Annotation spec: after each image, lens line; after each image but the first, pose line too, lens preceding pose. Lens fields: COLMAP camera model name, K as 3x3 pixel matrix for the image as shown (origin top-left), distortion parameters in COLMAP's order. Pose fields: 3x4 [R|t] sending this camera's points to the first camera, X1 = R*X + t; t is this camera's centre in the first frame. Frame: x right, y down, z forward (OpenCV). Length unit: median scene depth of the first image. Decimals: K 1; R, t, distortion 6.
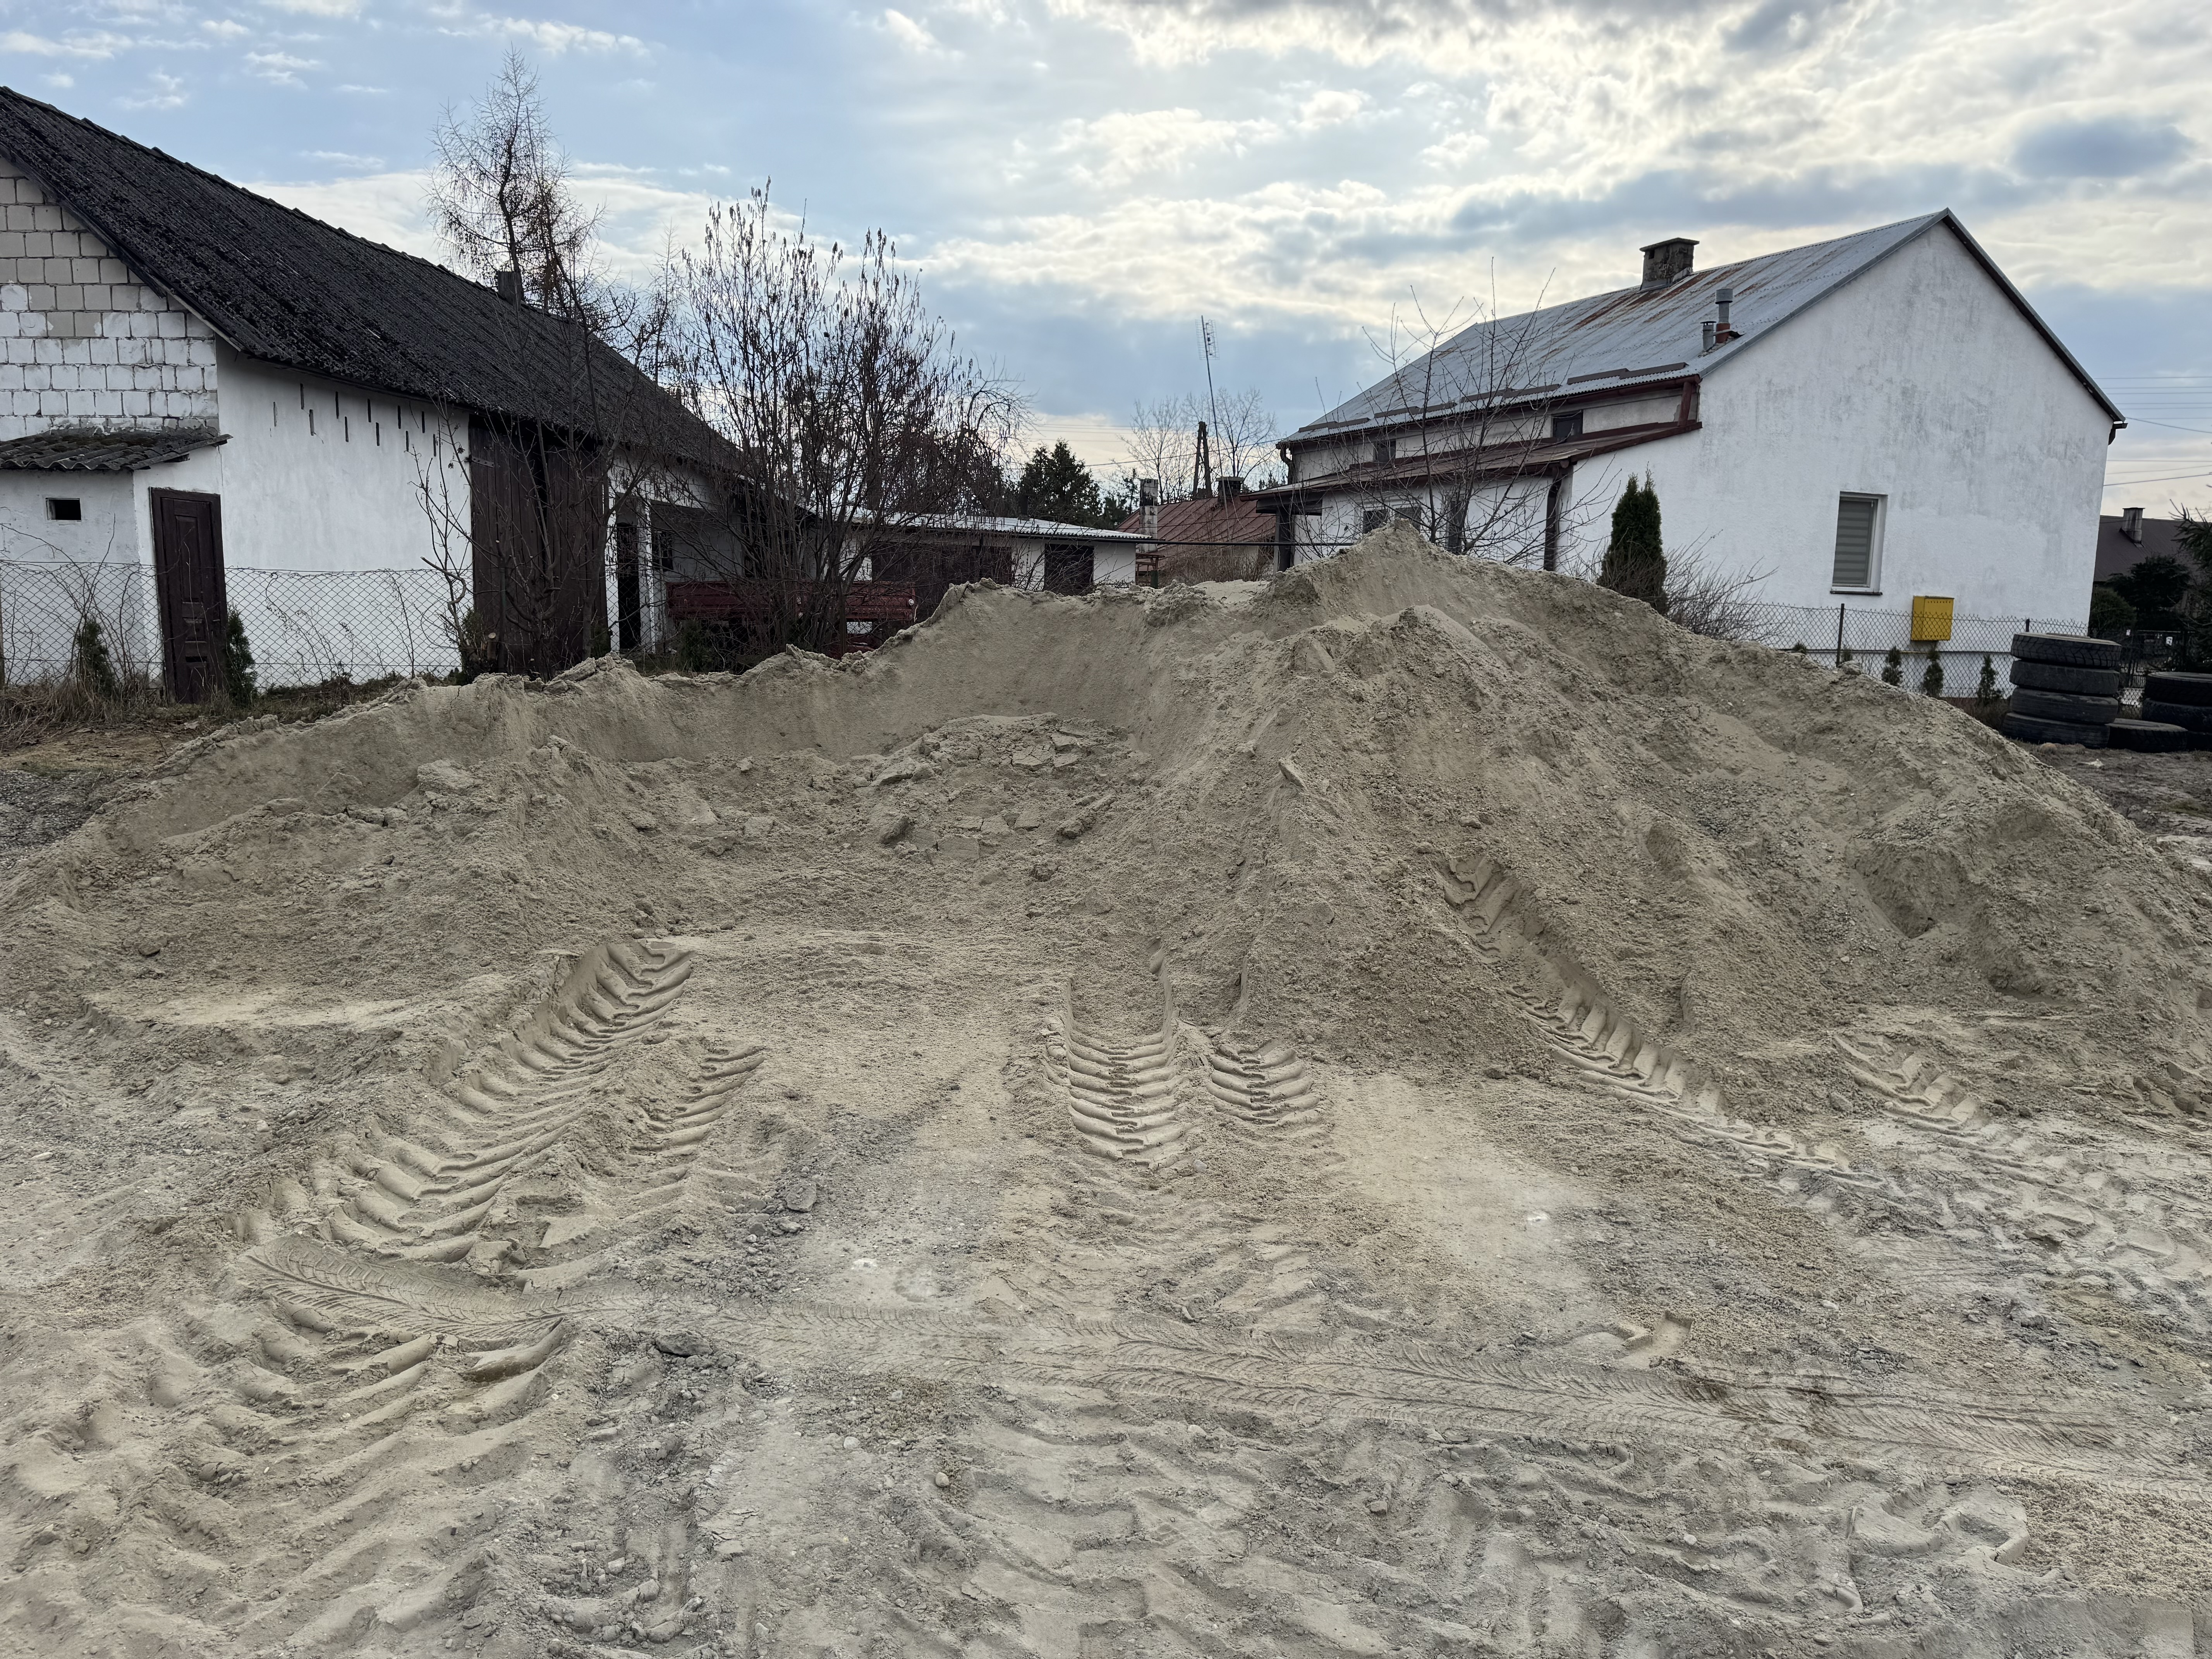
lens RADIAL K [[1577.0, 0, 1106.0], [0, 1577.0, 829.5], [0, 0, 1]] dist [0.012272, -0.010229]
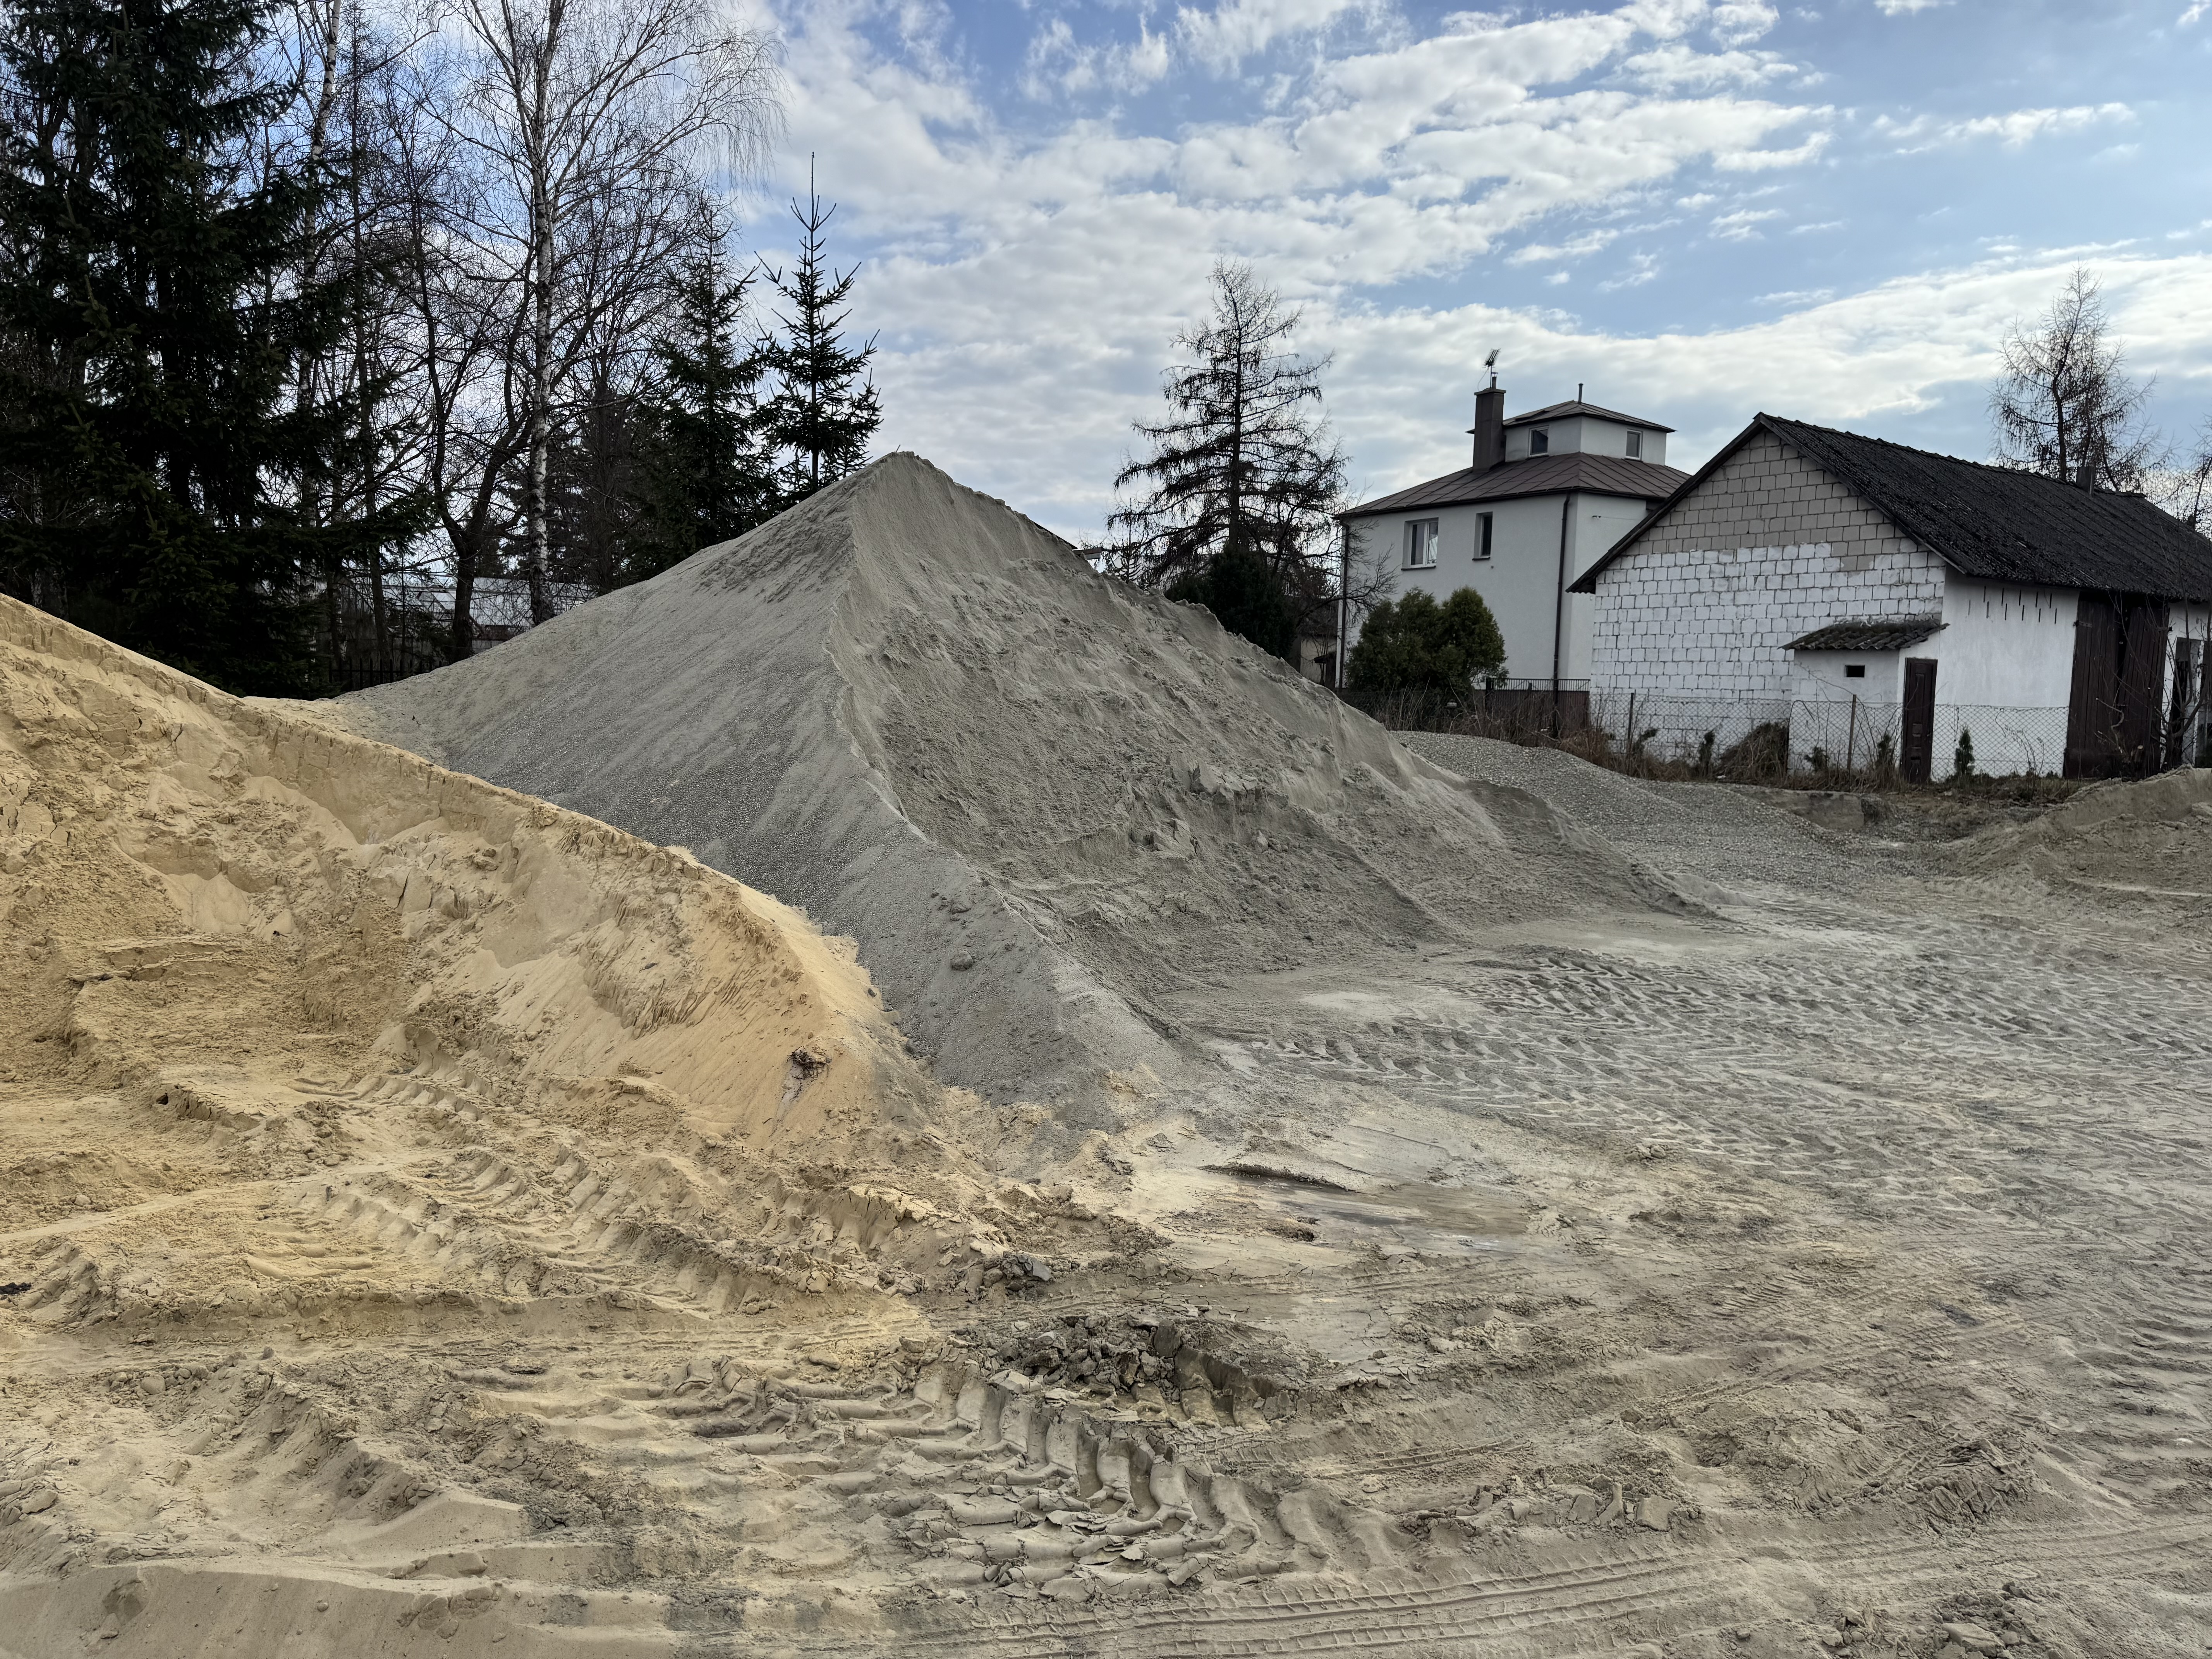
lens RADIAL K [[1577.0, 0, 1106.0], [0, 1577.0, 829.5], [0, 0, 1]] dist [0.012272, -0.010229]
pose [[0.676475, 0.058062, -0.734173, 0.175321], [-0.110747, 0.993571, -0.023468, 0.235587], [0.728091, 0.097183, 0.678557, -1.740483]]
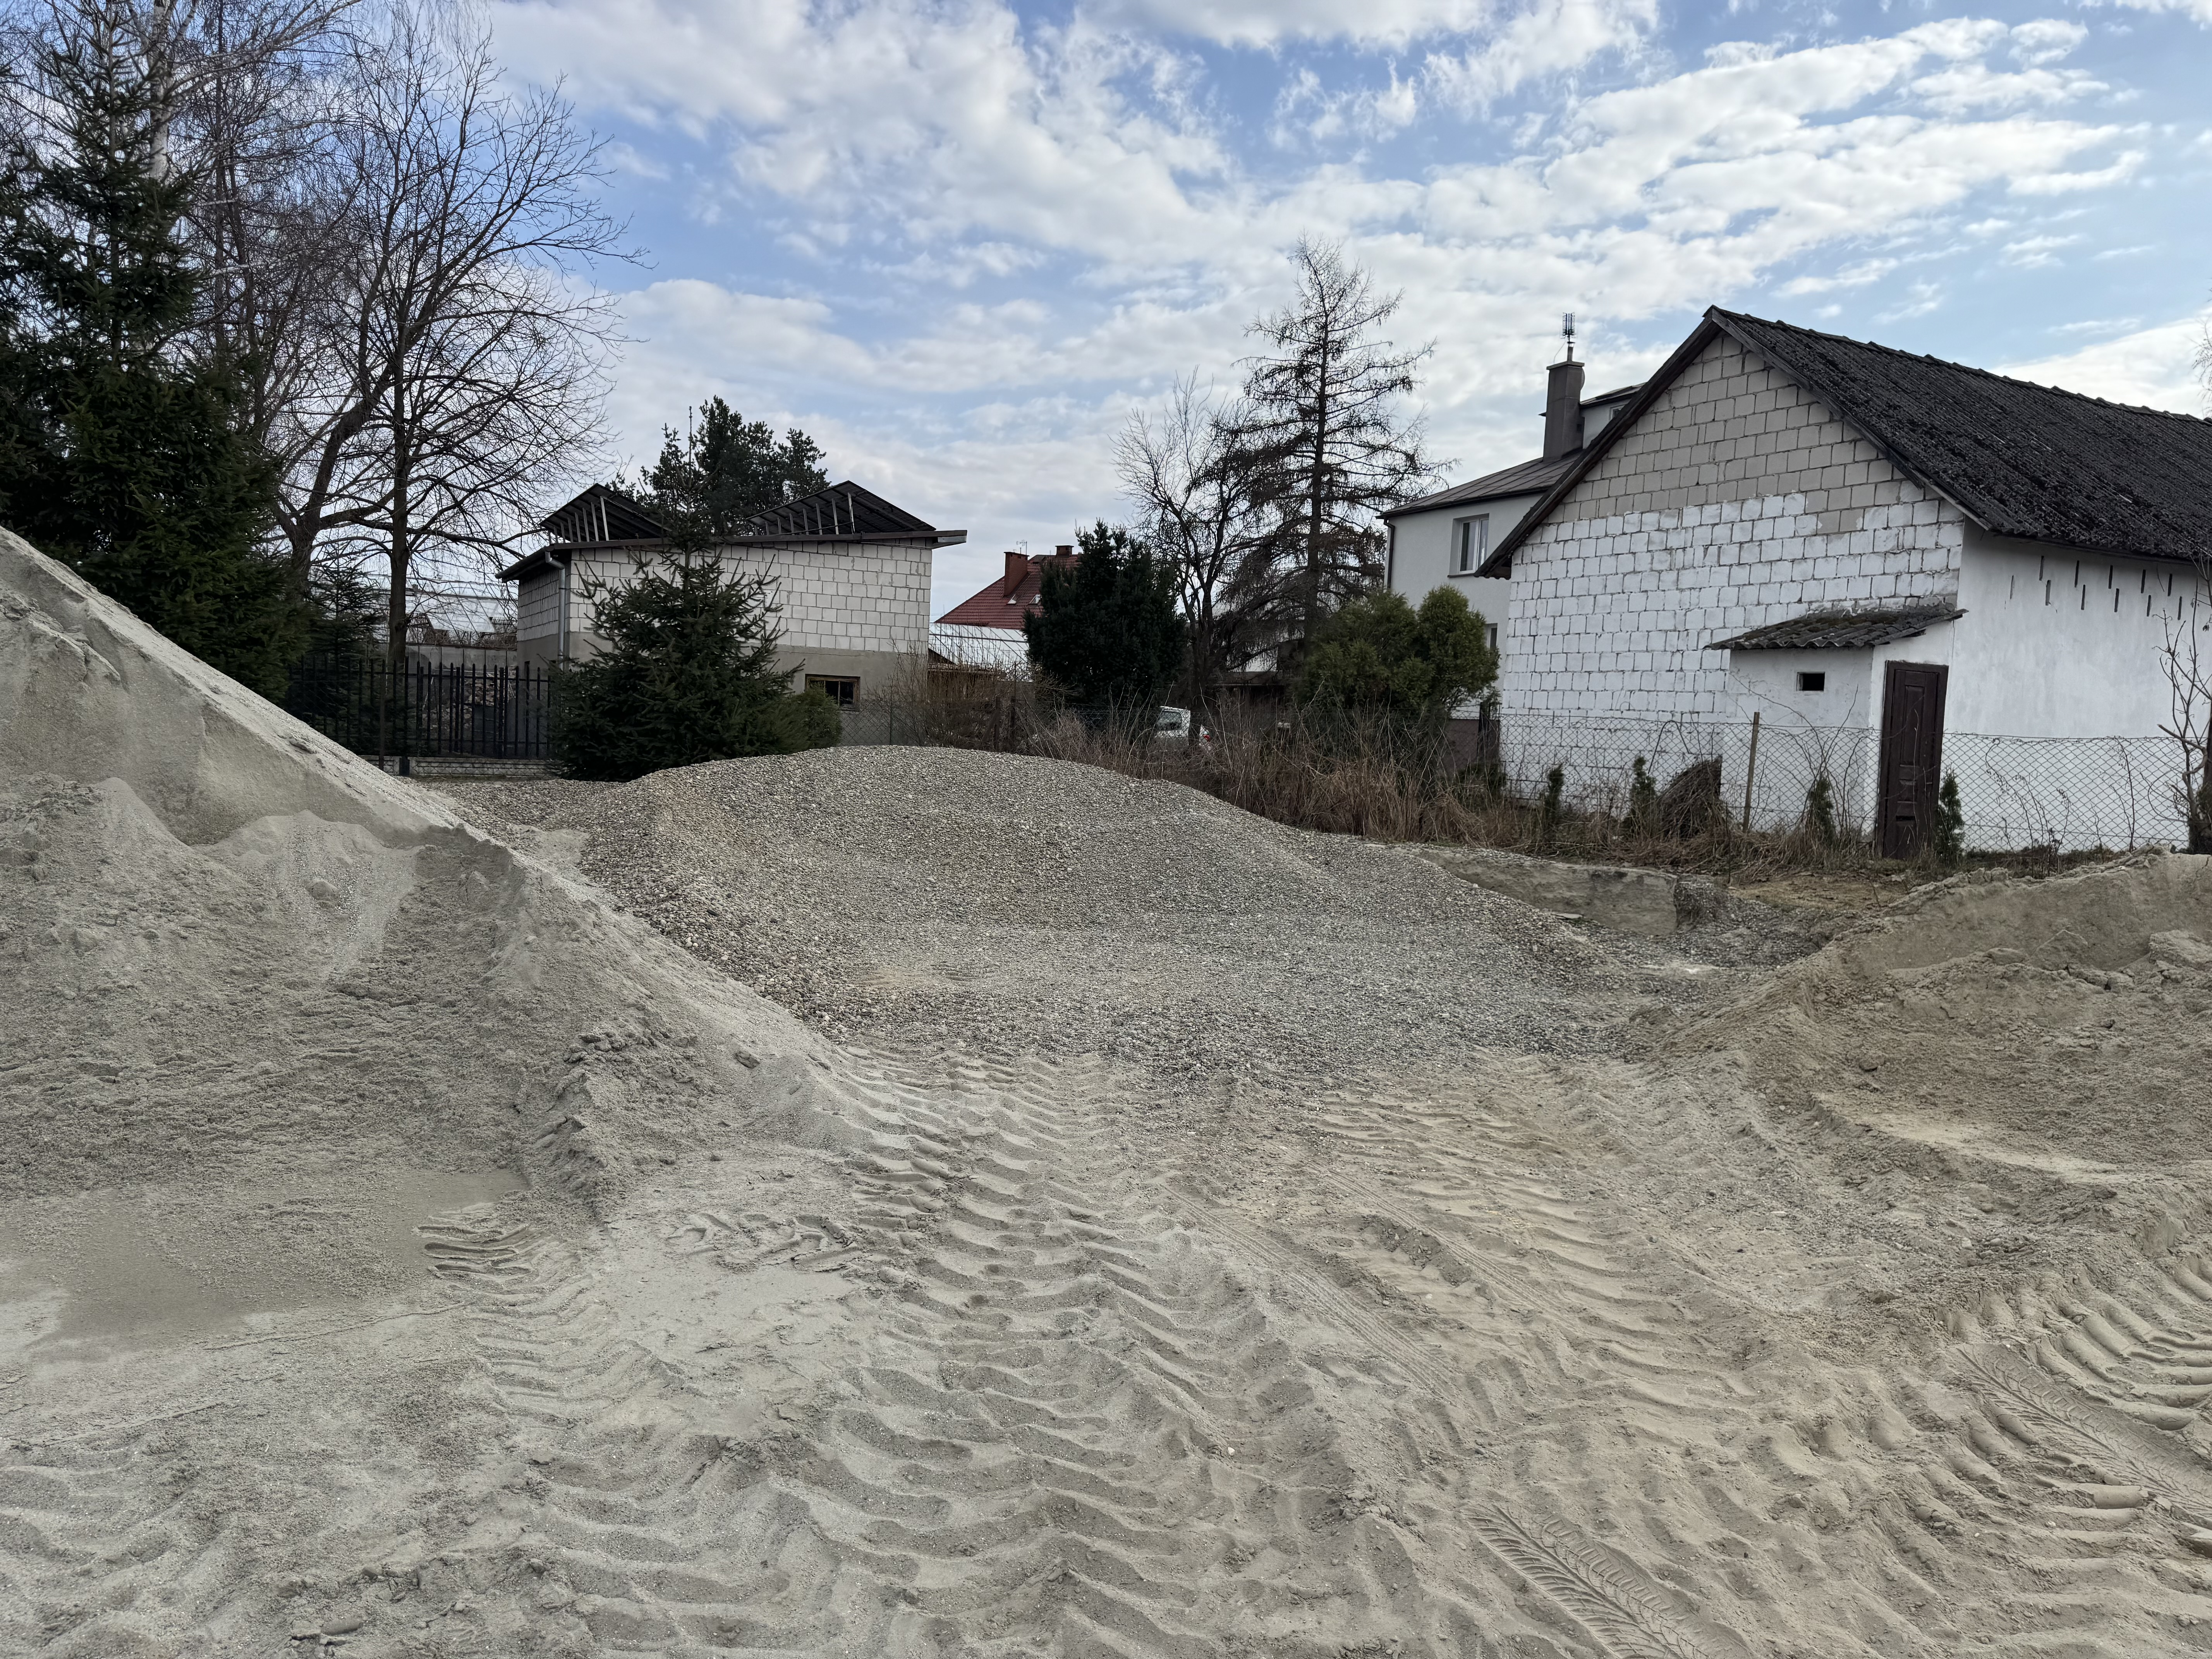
lens RADIAL K [[1550.6, 0, 1070.4], [0, 1550.6, 827.4], [0, 0, 1]] dist [-0.000654, -0.005932]
pose [[0.538269, 0.061948, -0.840493, -0.000578], [-0.150836, 0.988273, -0.023759, 0.019076], [0.829165, 0.139565, 0.541301, -0.072134]]
